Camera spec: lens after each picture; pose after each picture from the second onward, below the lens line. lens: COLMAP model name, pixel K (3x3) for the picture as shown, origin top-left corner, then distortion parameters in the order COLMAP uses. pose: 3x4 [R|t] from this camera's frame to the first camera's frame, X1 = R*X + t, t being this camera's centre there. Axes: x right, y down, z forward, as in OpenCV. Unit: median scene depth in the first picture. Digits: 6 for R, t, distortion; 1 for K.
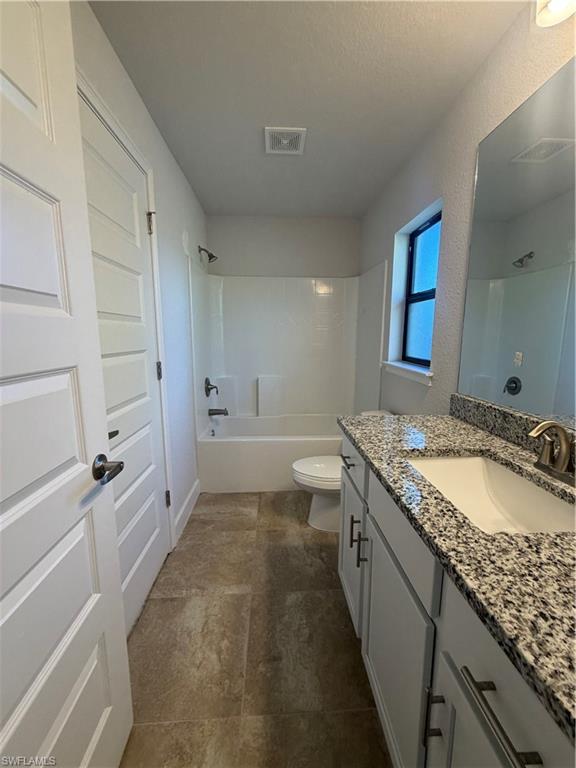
lens RADIAL K [[307.4, 0, 290.0], [0, 307.4, 382.5], [0, 0, 1]] dist [-0.002251, 0.000942]
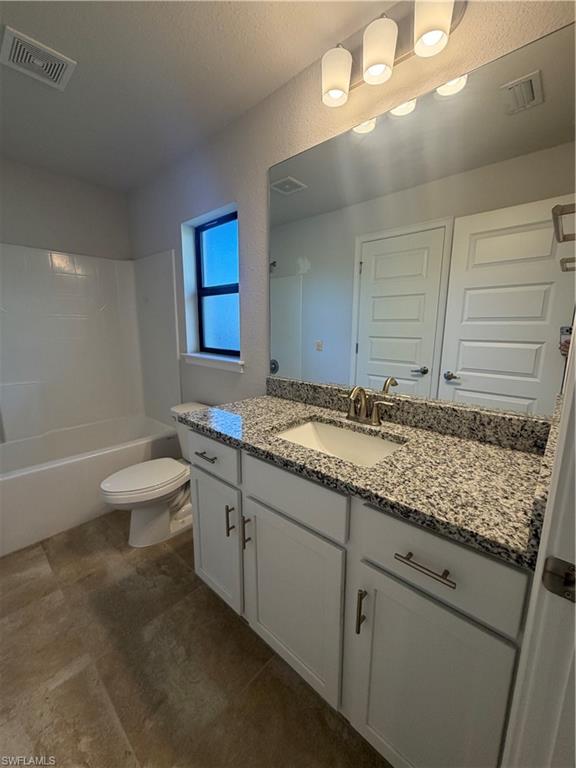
lens RADIAL K [[307.4, 0, 289.5], [0, 307.4, 382.1], [0, 0, 1]] dist [-0.002251, 0.000942]
pose [[0.711113, -0.123680, 0.692114, -0.203775], [0.103087, 0.992108, 0.071372, -0.017547], [-0.695480, 0.020595, 0.718251, 0.075093]]
